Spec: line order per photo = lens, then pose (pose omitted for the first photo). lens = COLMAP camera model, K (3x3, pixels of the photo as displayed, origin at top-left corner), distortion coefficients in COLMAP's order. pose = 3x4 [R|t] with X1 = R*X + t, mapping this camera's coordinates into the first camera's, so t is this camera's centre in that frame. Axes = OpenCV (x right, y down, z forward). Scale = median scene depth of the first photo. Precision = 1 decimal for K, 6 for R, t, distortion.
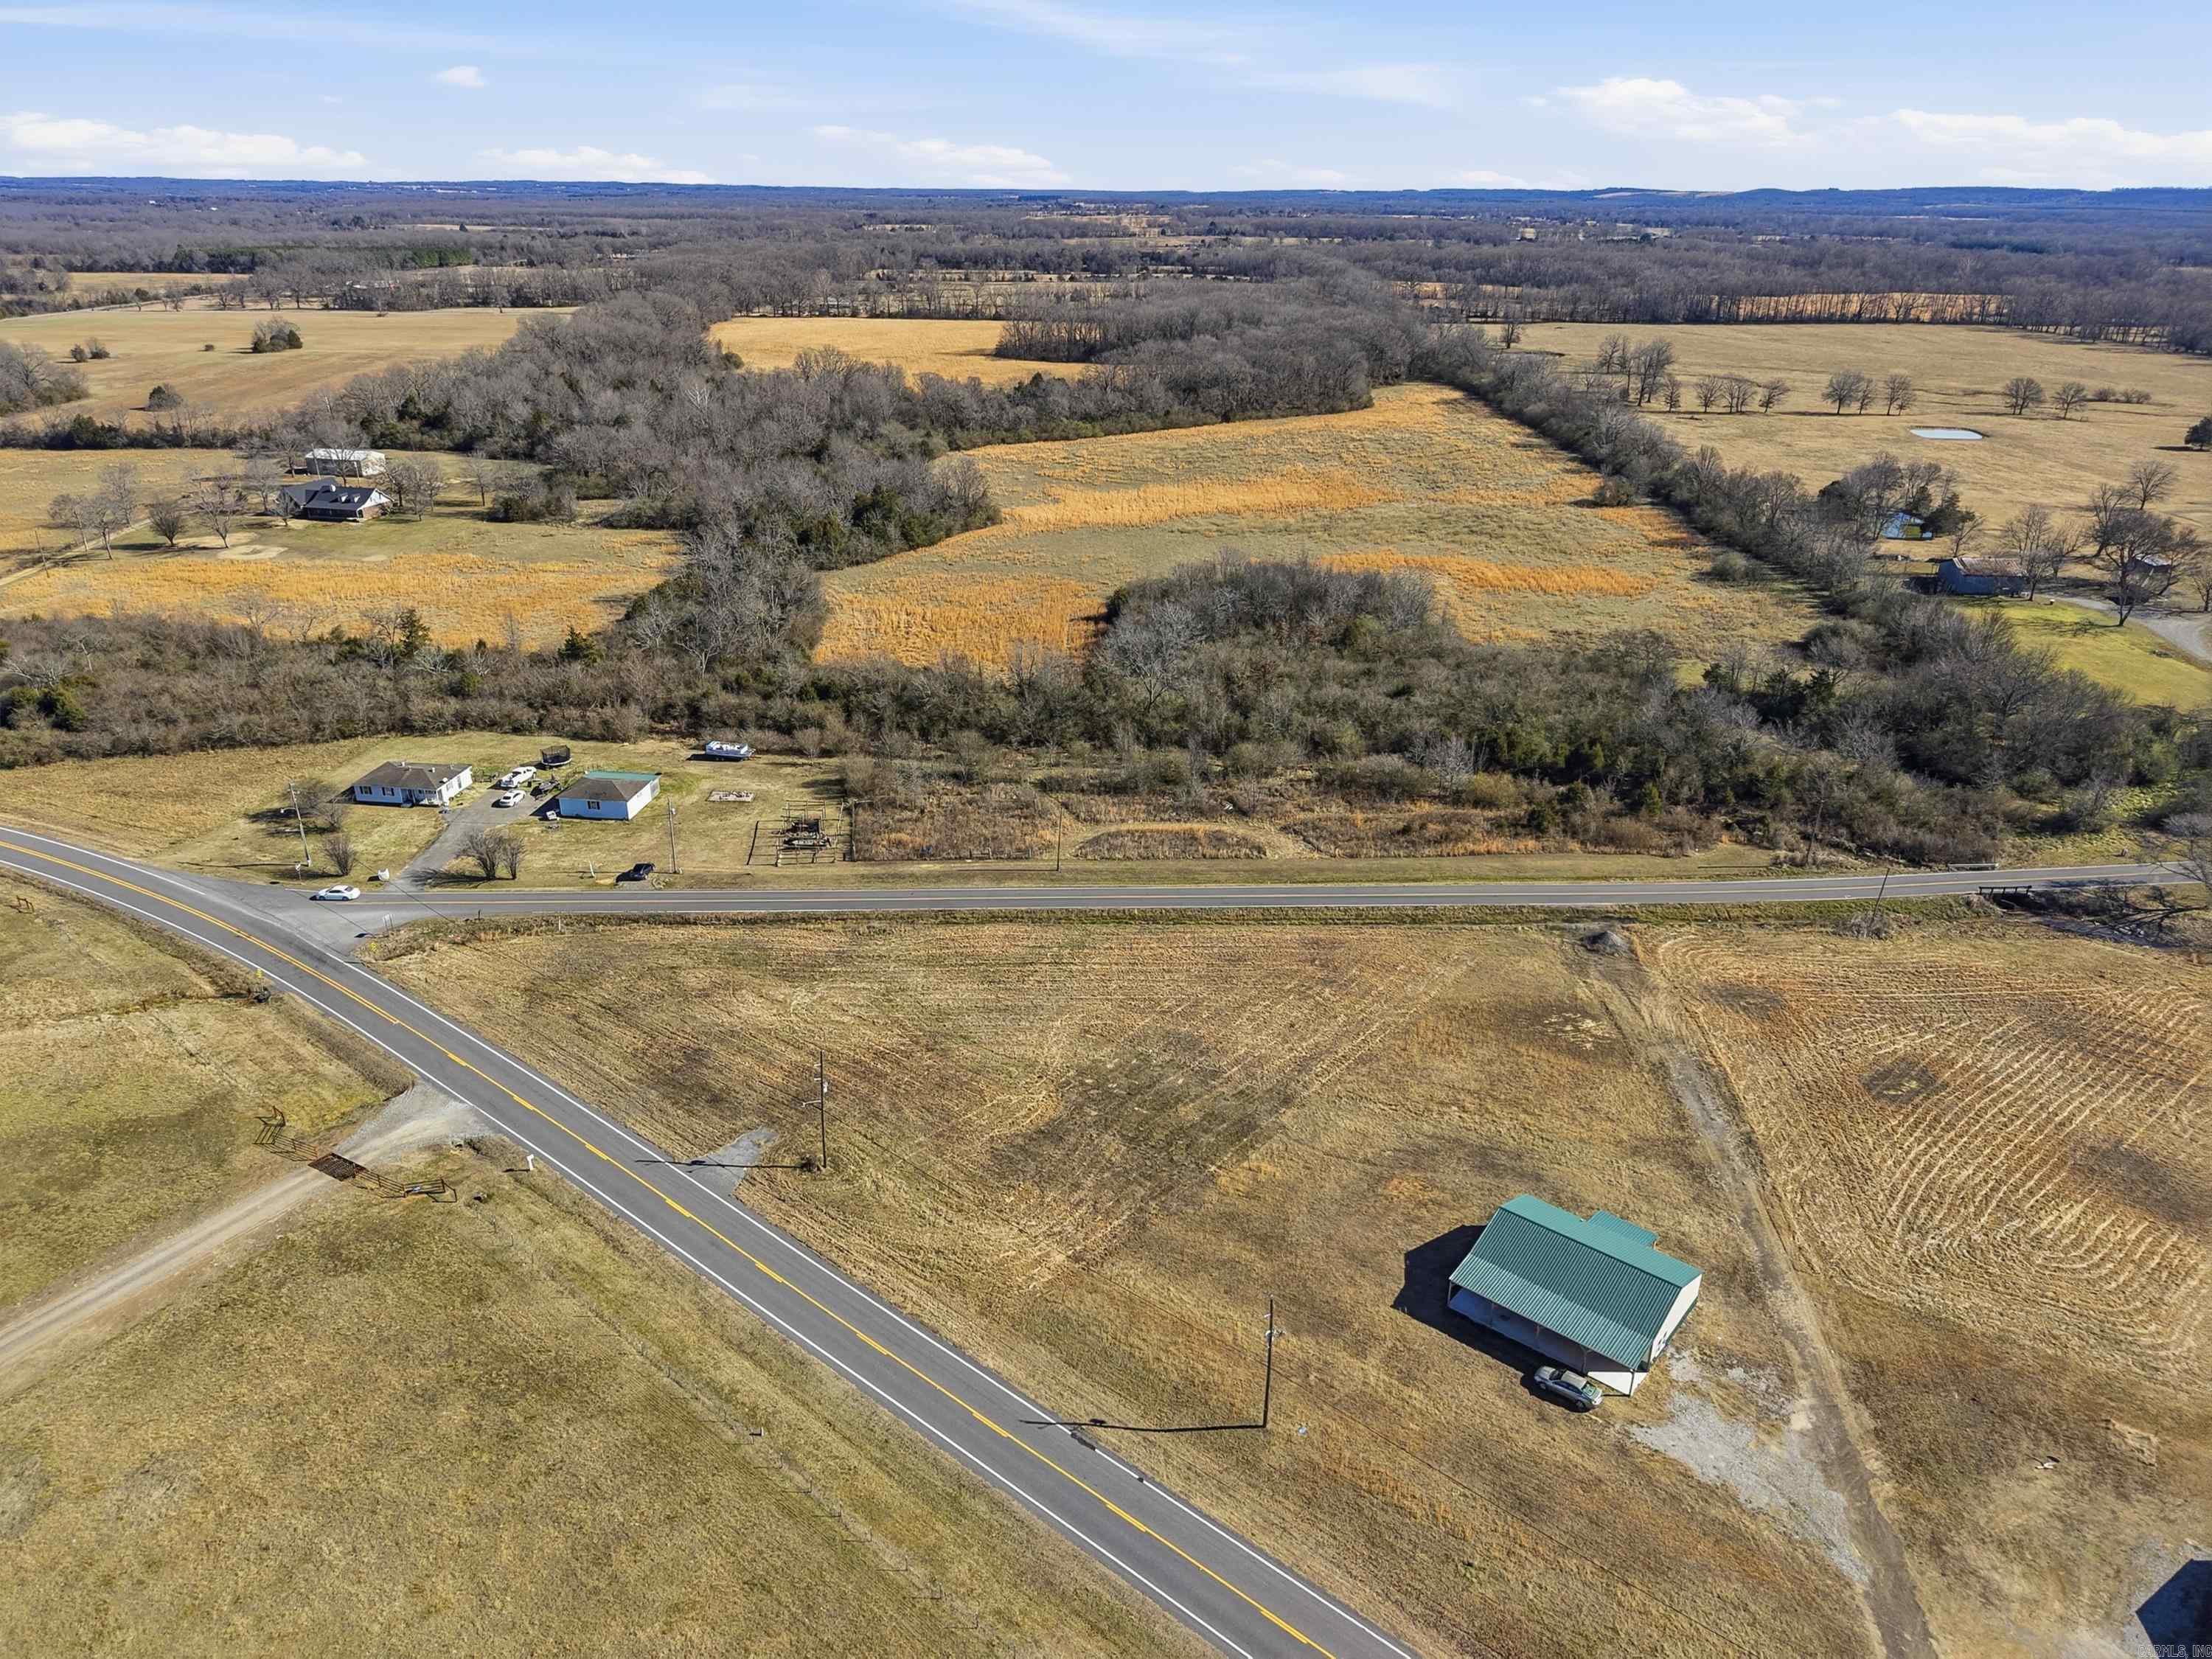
lens RADIAL K [[1476.8, 0, 1102.7], [0, 1476.8, 837.4], [0, 0, 1]] dist [0.023031, -0.020941]
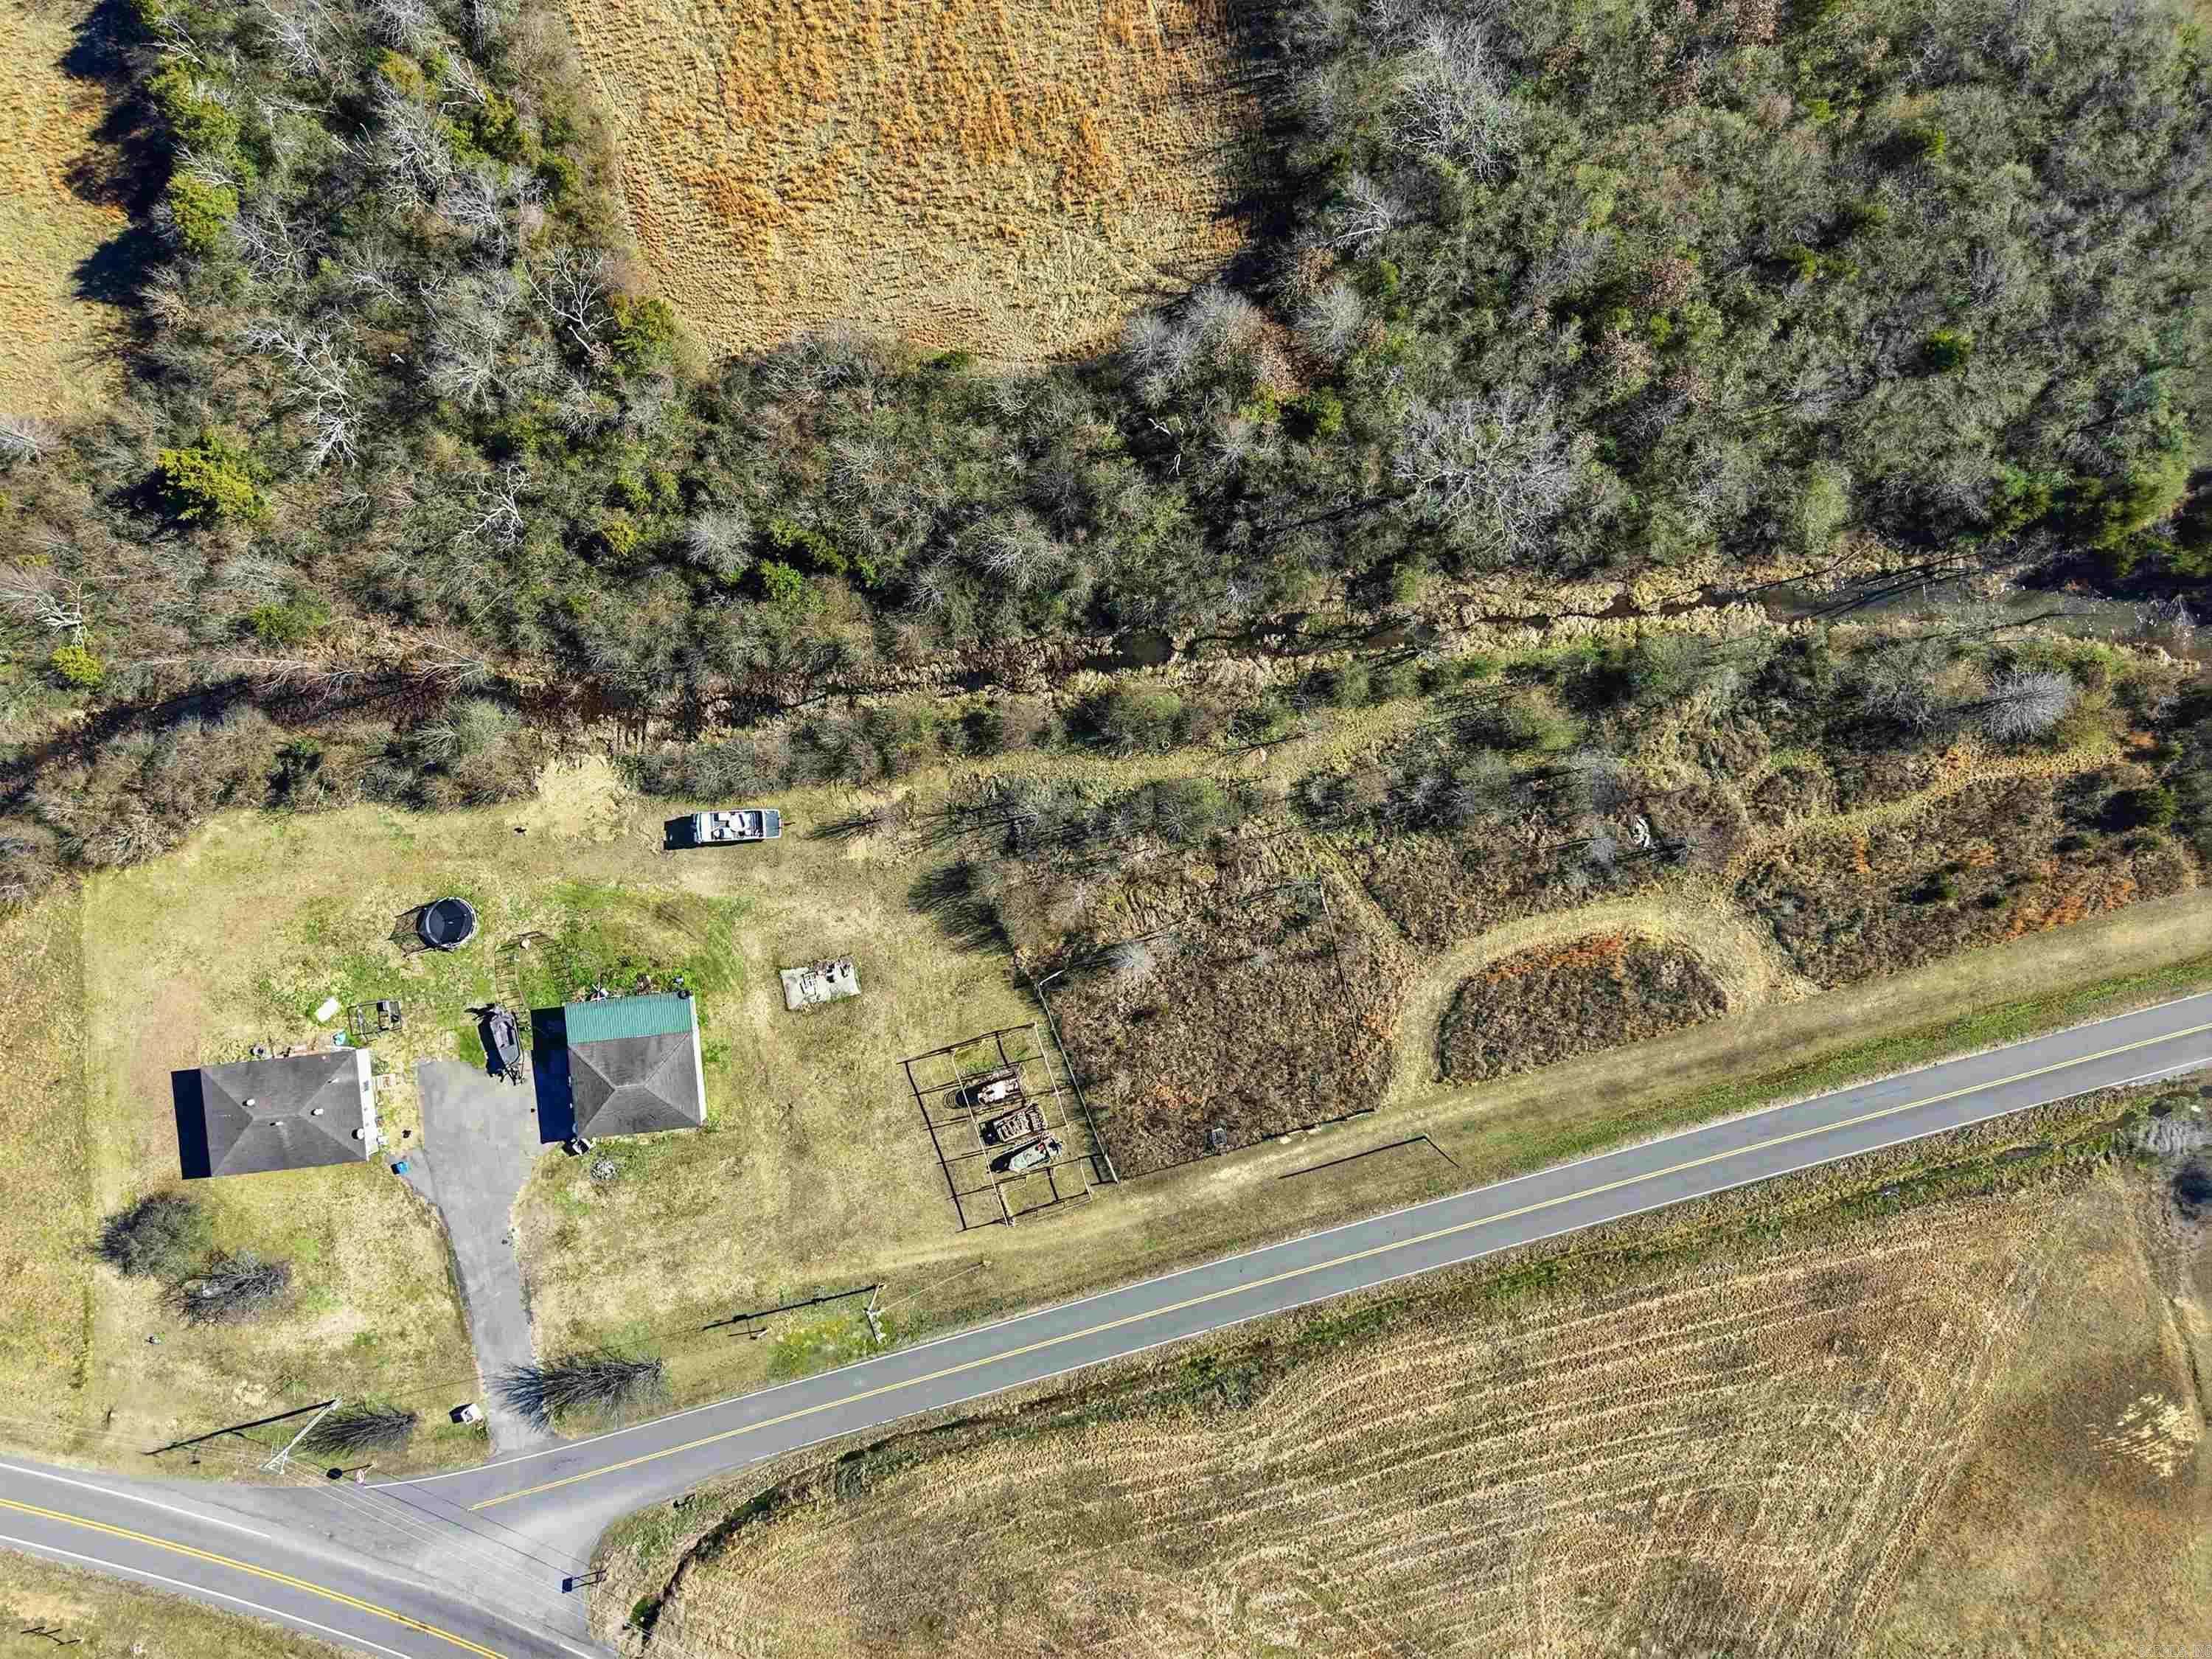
lens RADIAL K [[1476.8, 0, 1106.5], [0, 1476.8, 829.8], [0, 0, 1]] dist [0.023031, -0.020941]
pose [[0.974223, -0.225581, 0.001332, -0.133419], [0.088281, 0.386681, 0.917978, -0.628090], [-0.207594, -0.894198, 0.396628, 0.848429]]
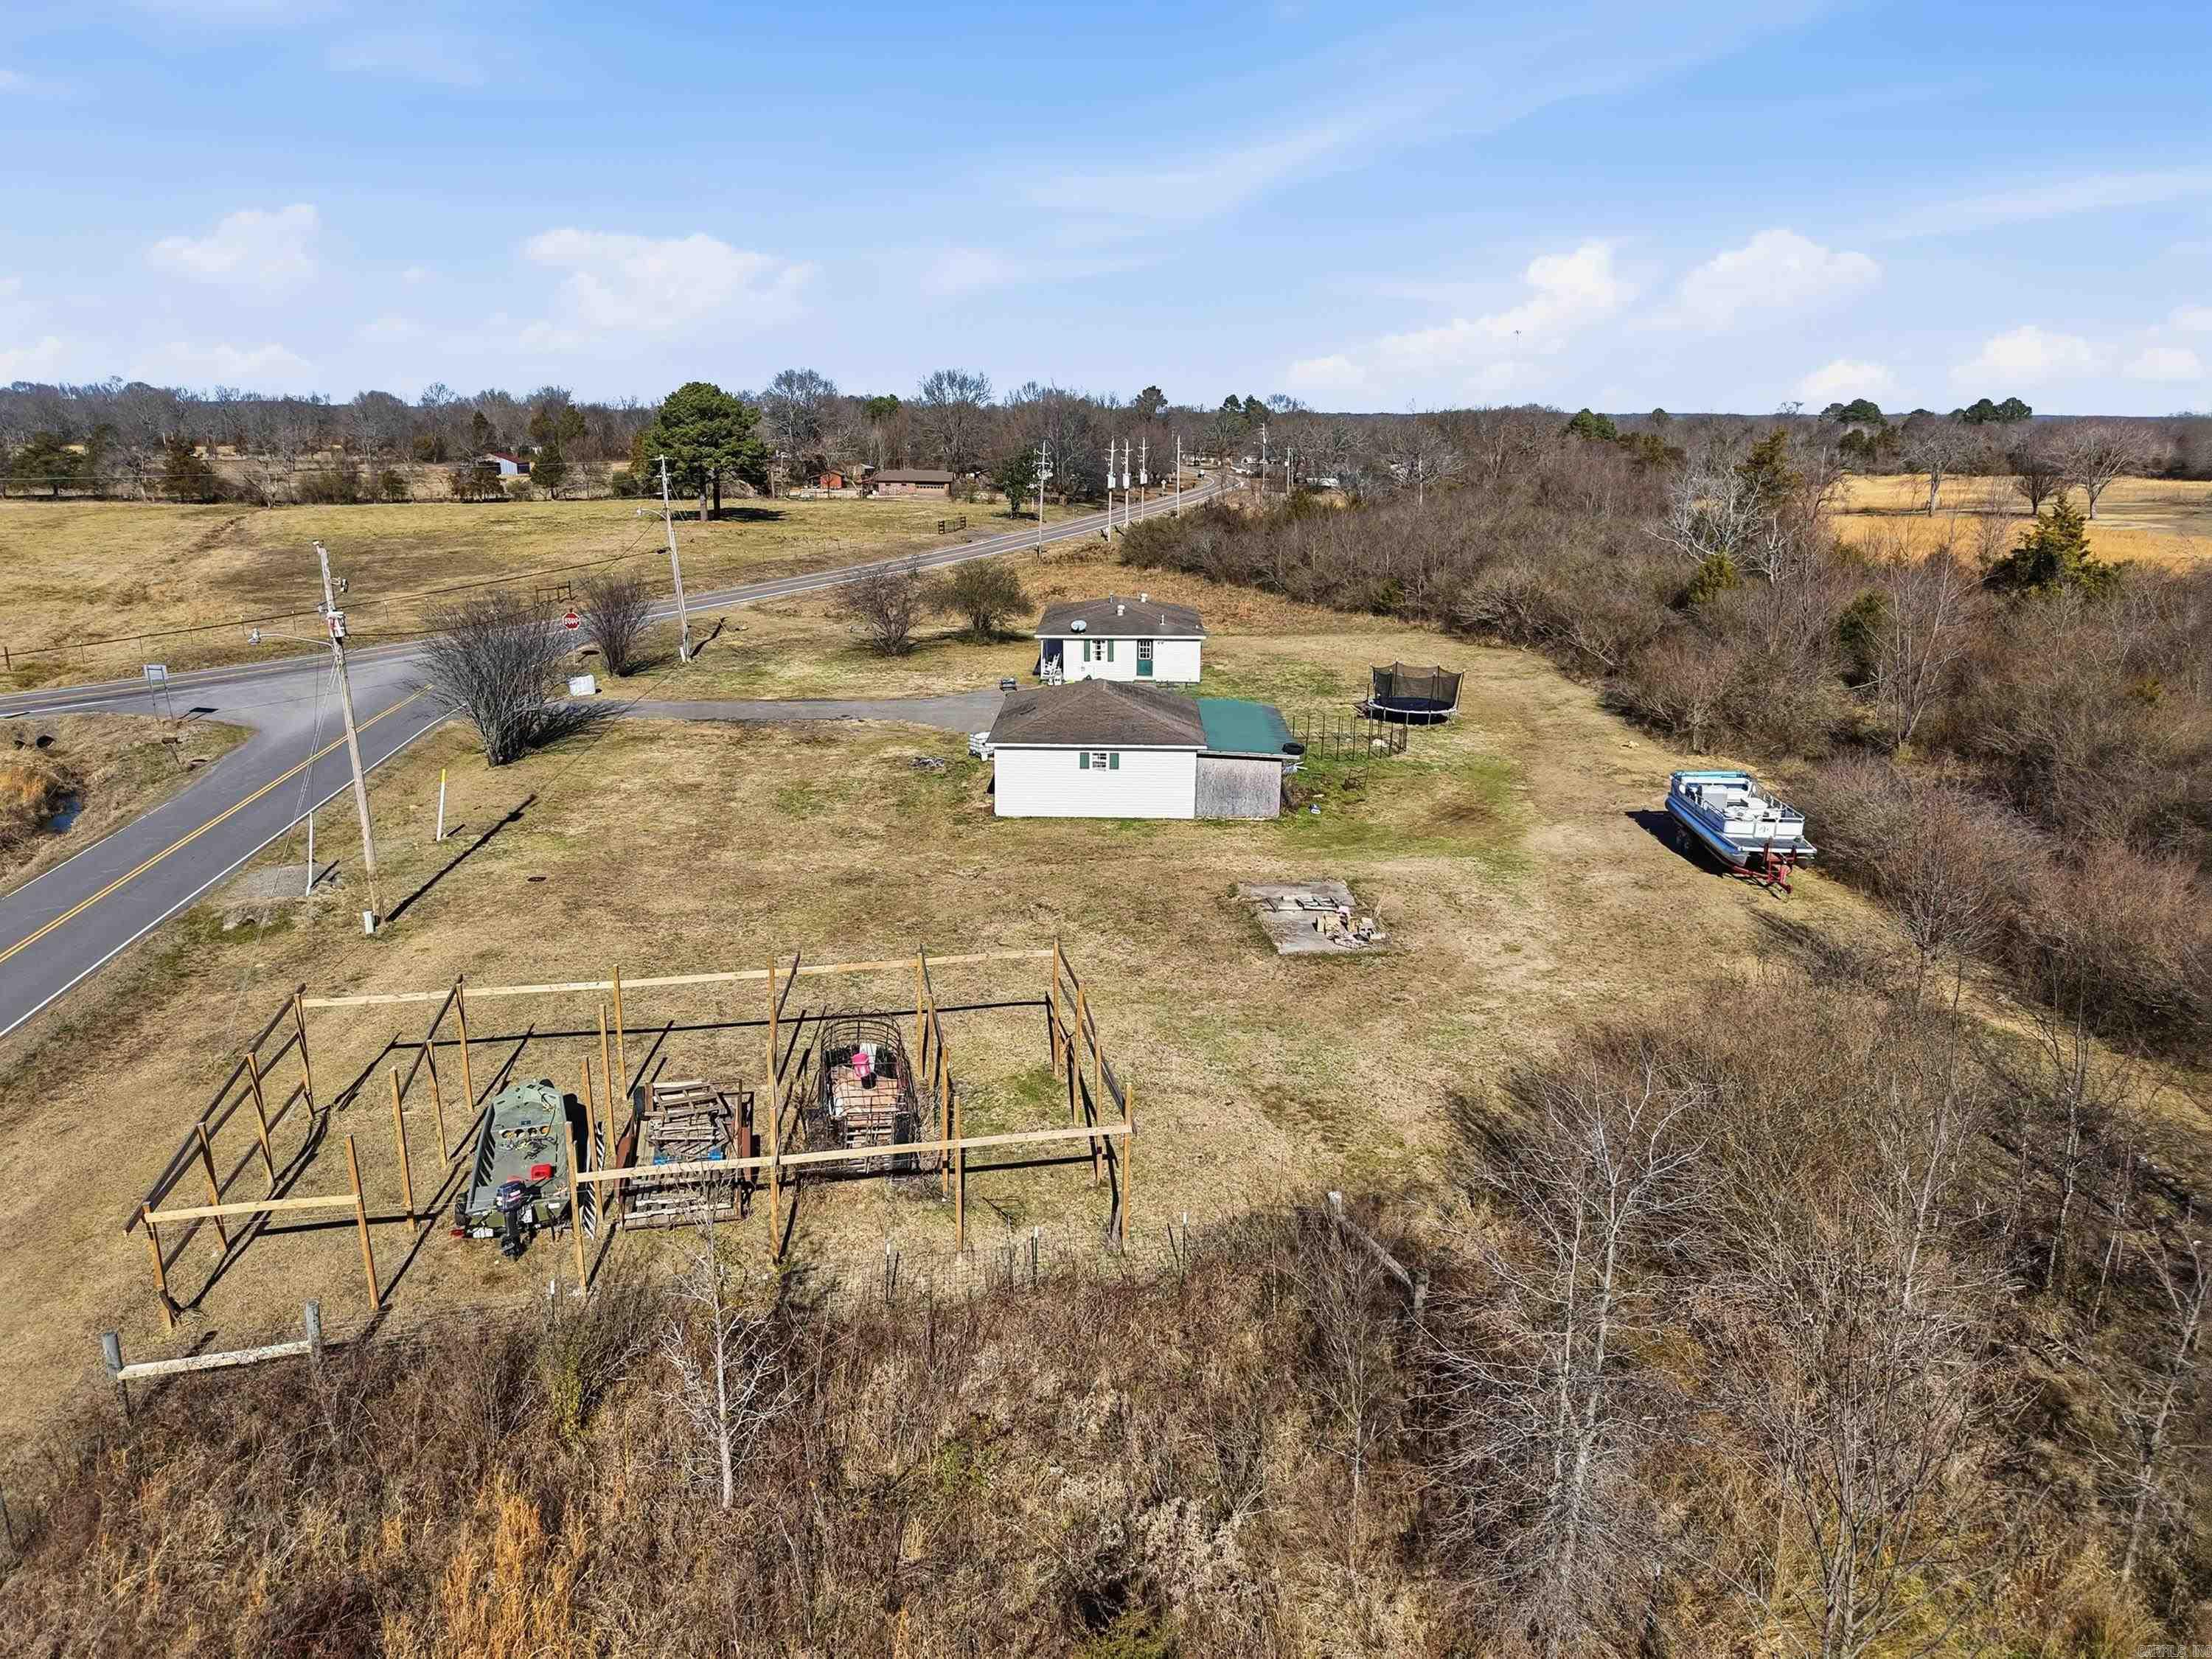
lens RADIAL K [[1476.8, 0, 1109.7], [0, 1476.8, 832.2], [0, 0, 1]] dist [0.023031, -0.020941]
pose [[0.112297, 0.255877, -0.960165, -0.064647], [-0.400370, 0.896023, 0.191958, -0.071040], [0.909447, 0.362864, 0.203066, 0.991170]]
